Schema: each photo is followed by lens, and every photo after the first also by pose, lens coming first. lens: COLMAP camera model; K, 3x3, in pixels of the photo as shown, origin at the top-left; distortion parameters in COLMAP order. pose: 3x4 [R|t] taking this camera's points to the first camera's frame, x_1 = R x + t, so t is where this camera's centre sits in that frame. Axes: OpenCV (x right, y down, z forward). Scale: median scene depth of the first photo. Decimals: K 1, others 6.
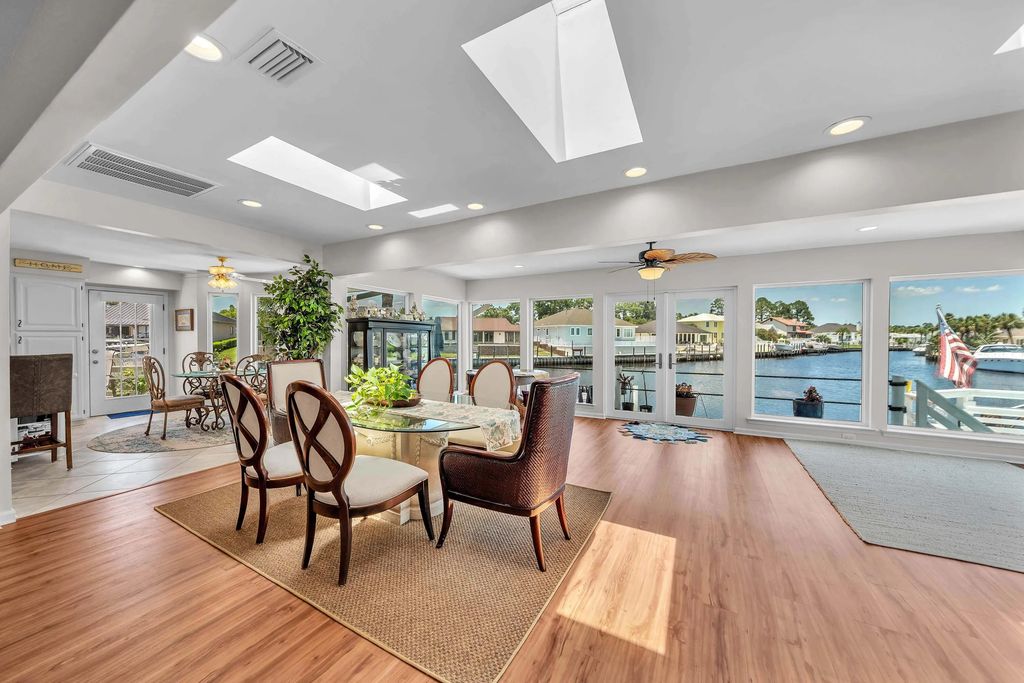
lens RADIAL K [[350.7, 0, 512.0], [0, 350.7, 341.5], [0, 0, 1]] dist [0.002544, 0.000171]
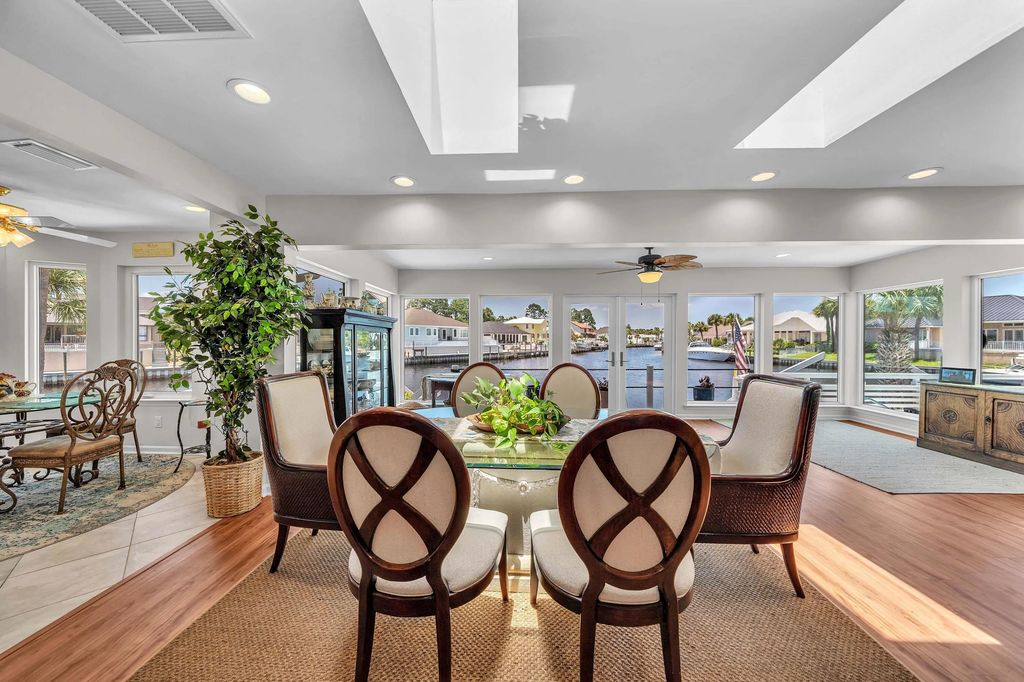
lens RADIAL K [[347.7, 0, 504.6], [0, 347.7, 342.9], [0, 0, 1]] dist [0.001613, 0.000351]
pose [[0.899862, -0.006804, 0.436122, -0.456548], [0.005108, 0.999974, 0.005061, -0.002260], [-0.436145, -0.002327, 0.899873, 0.245752]]
